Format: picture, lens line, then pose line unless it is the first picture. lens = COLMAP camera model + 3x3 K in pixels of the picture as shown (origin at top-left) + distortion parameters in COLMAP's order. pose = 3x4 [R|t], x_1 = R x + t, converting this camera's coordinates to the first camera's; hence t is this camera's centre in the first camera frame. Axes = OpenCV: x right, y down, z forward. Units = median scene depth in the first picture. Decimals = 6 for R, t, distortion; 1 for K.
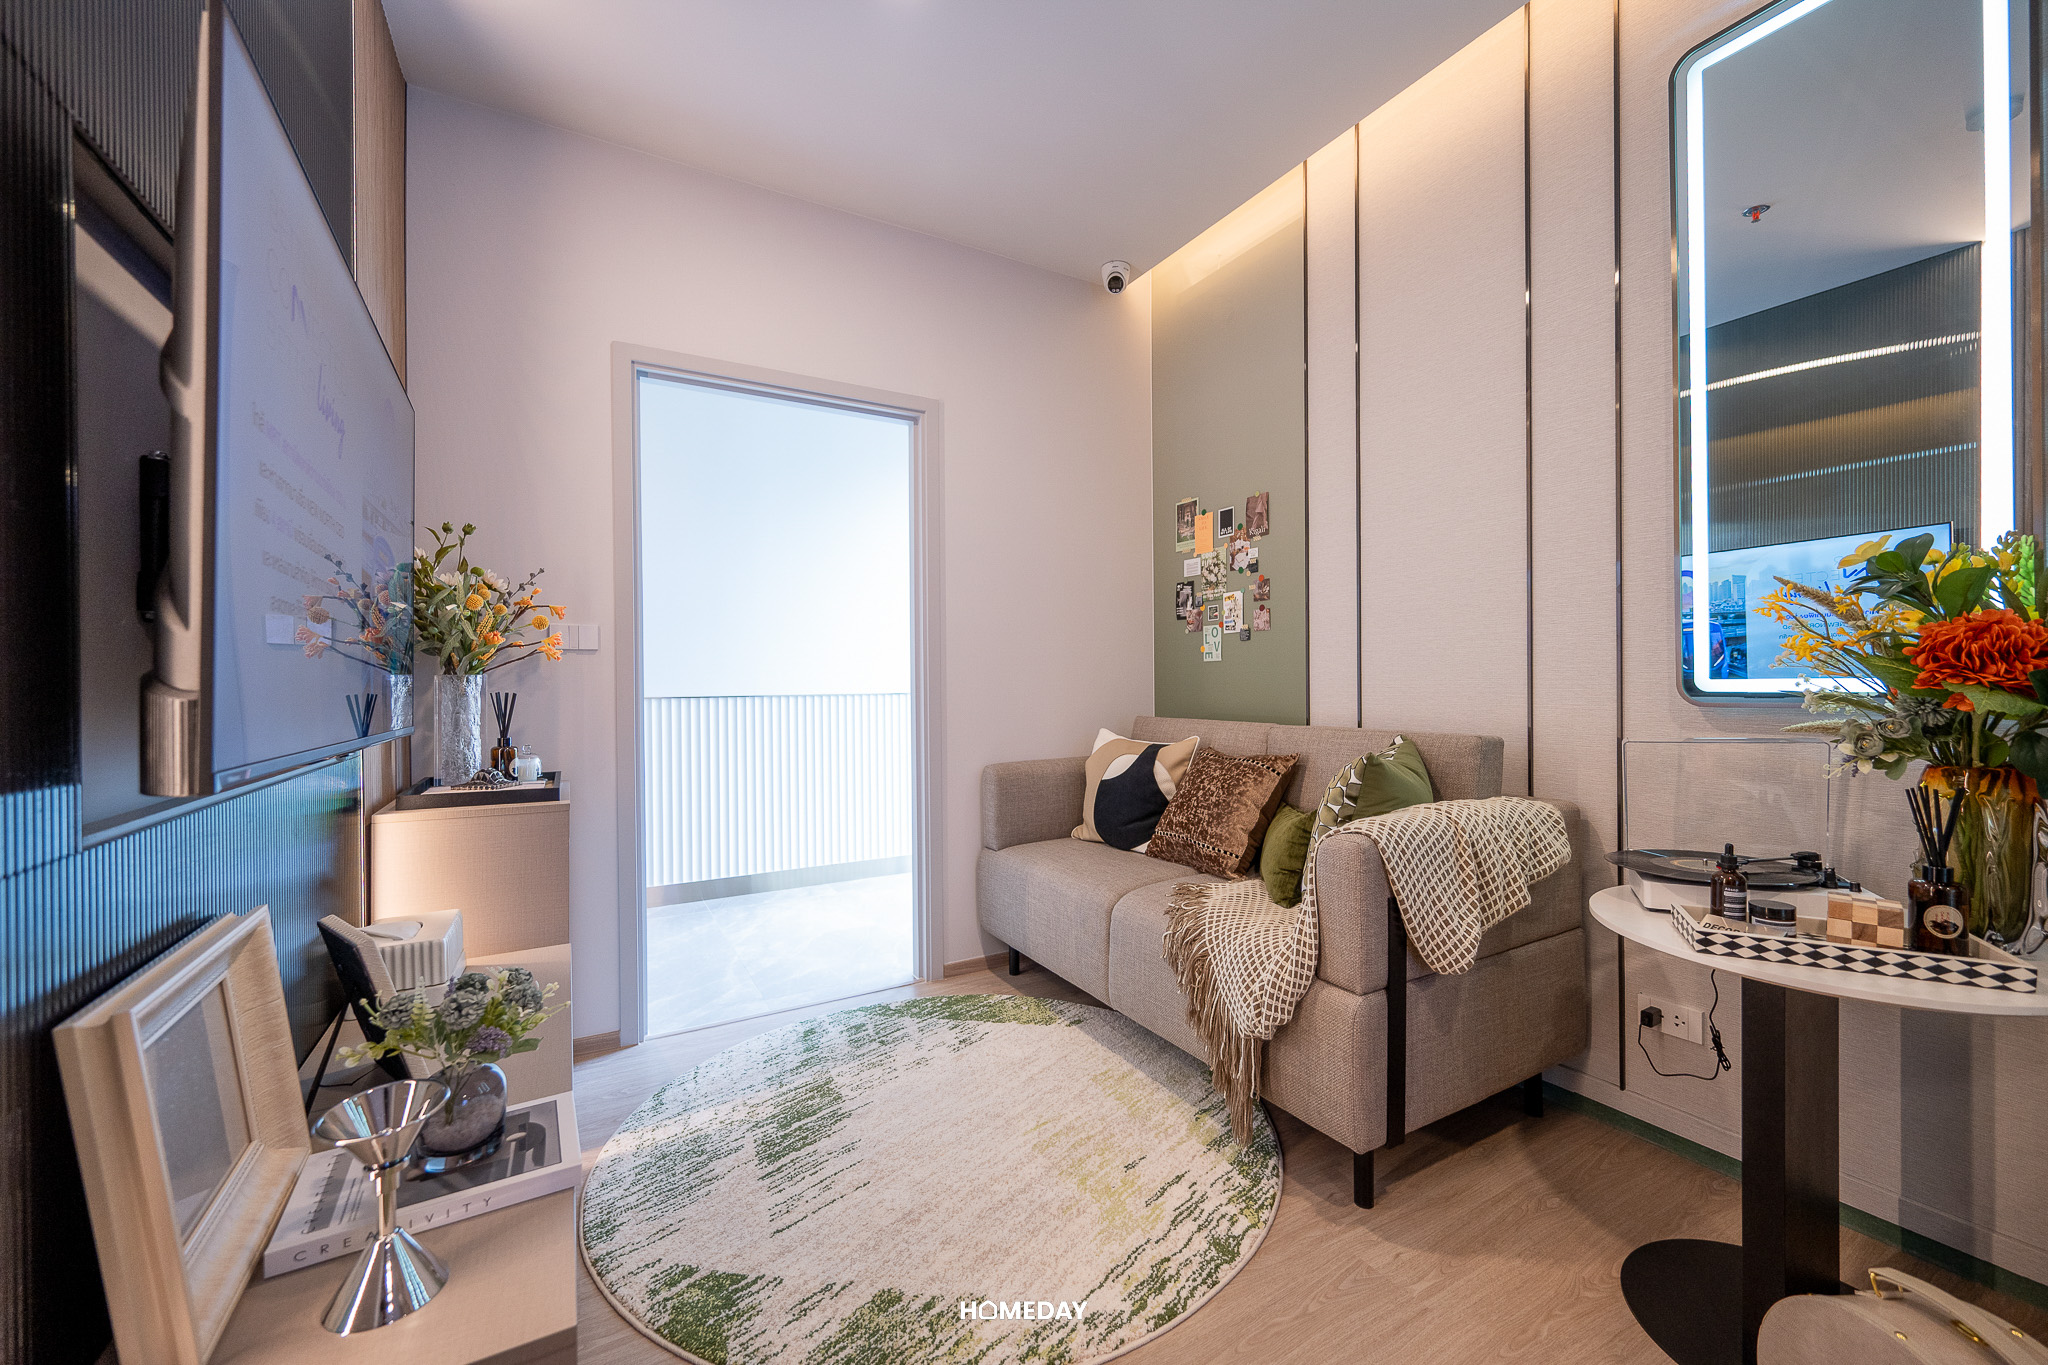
lens RADIAL K [[799.5, 0, 1024.1], [0, 799.5, 681.4], [0, 0, 1]] dist [-0.000804, 0.000648]
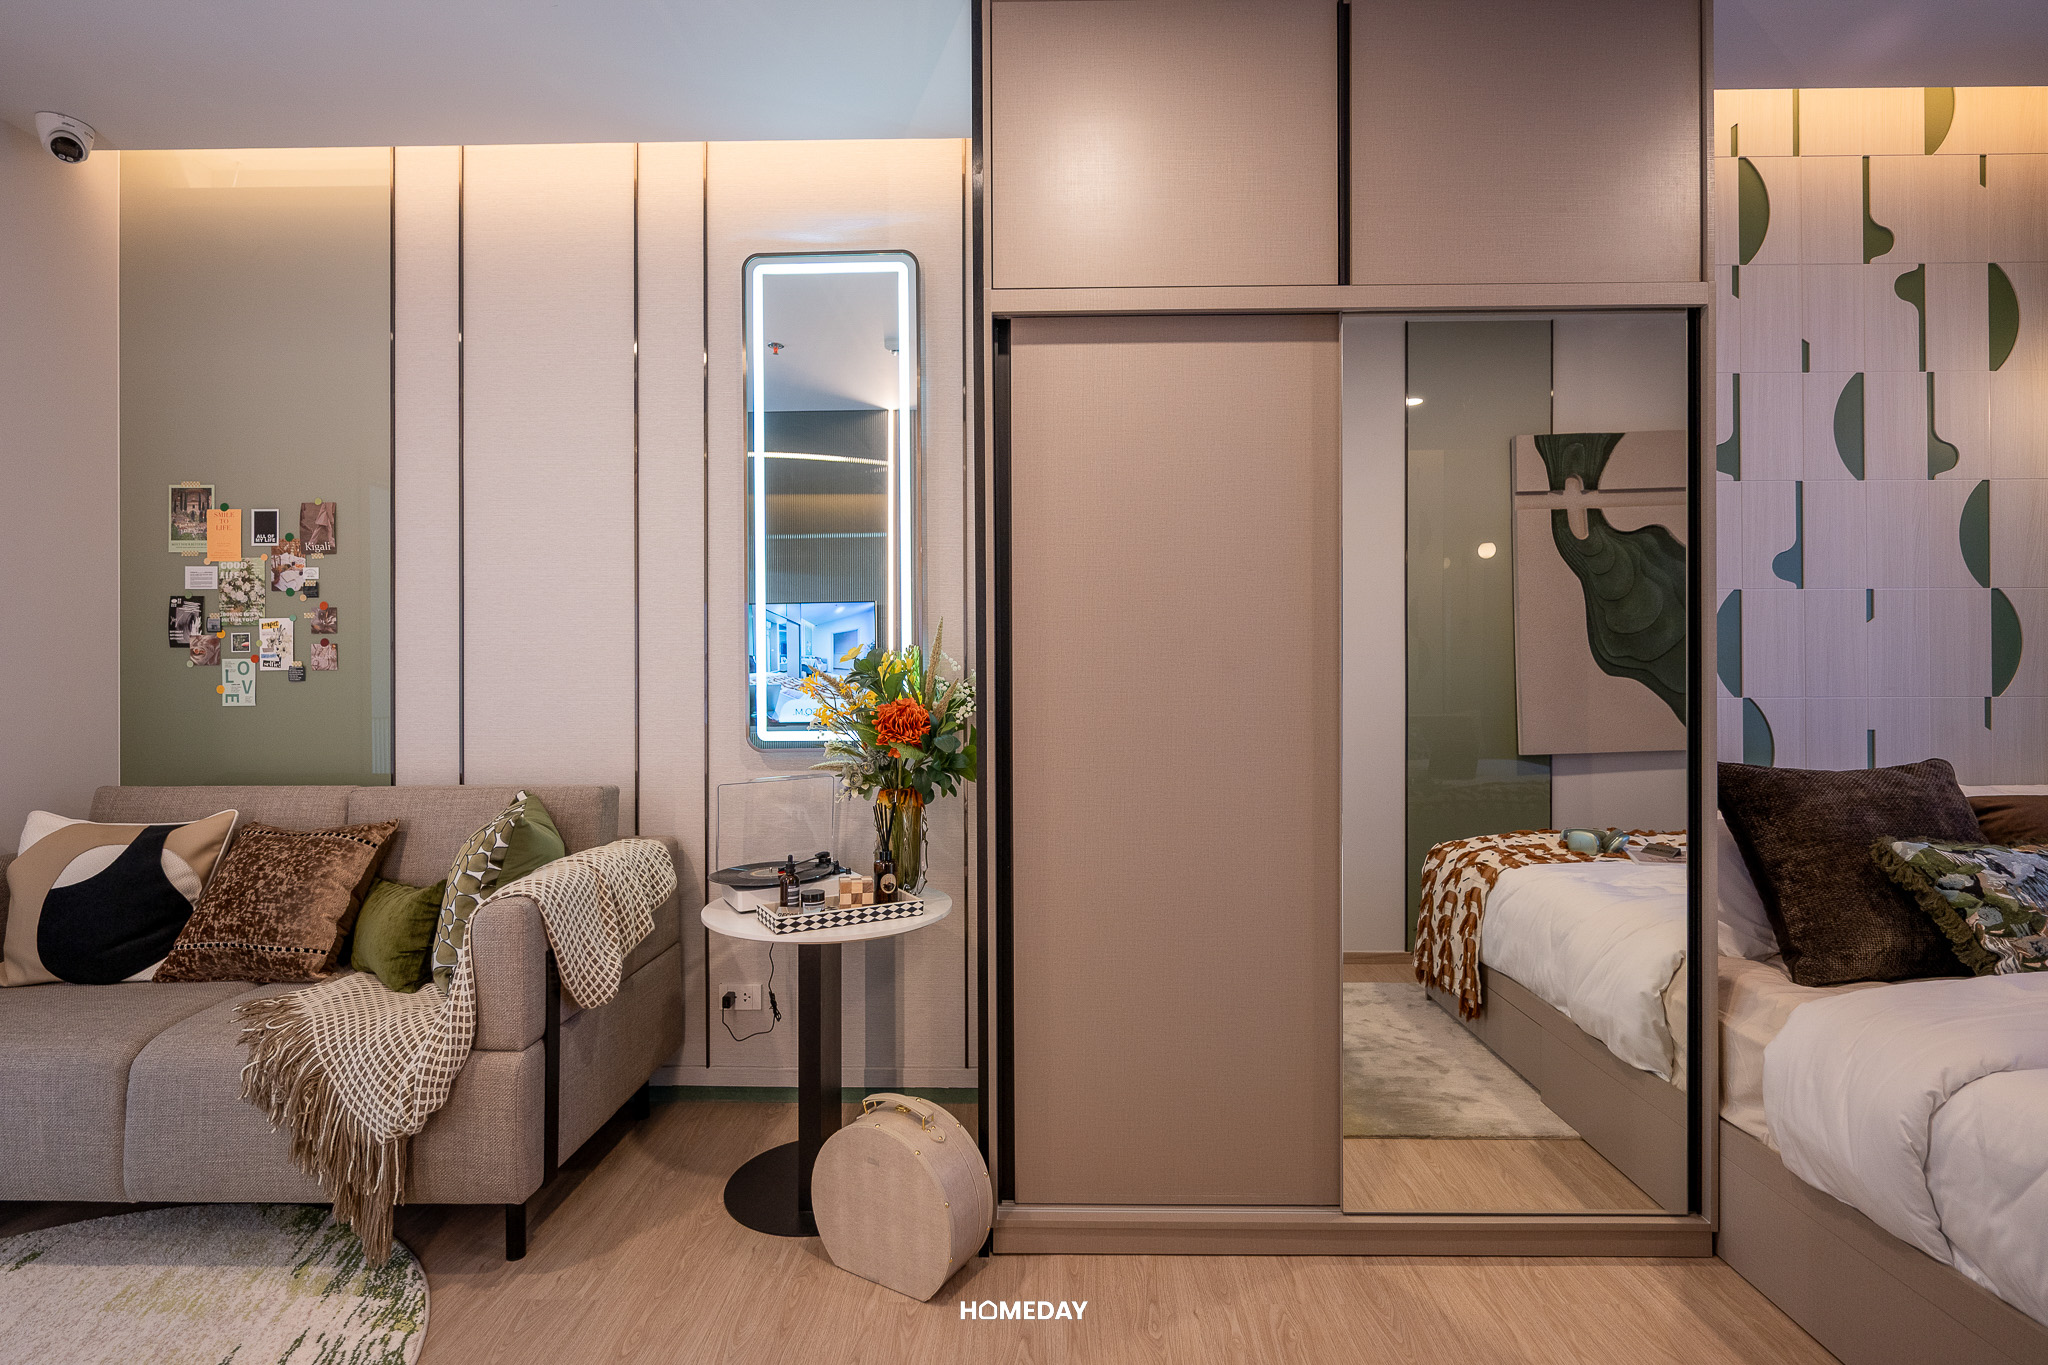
lens RADIAL K [[968.1, 0, 1025.6], [0, 968.1, 683.9], [0, 0, 1]] dist [0.002697, 0.000460]
pose [[0.519545, 0.004044, 0.854434, -0.287593], [0.002555, 0.999977, -0.006286, -0.068888], [-0.854440, 0.005449, 0.519522, -0.199779]]
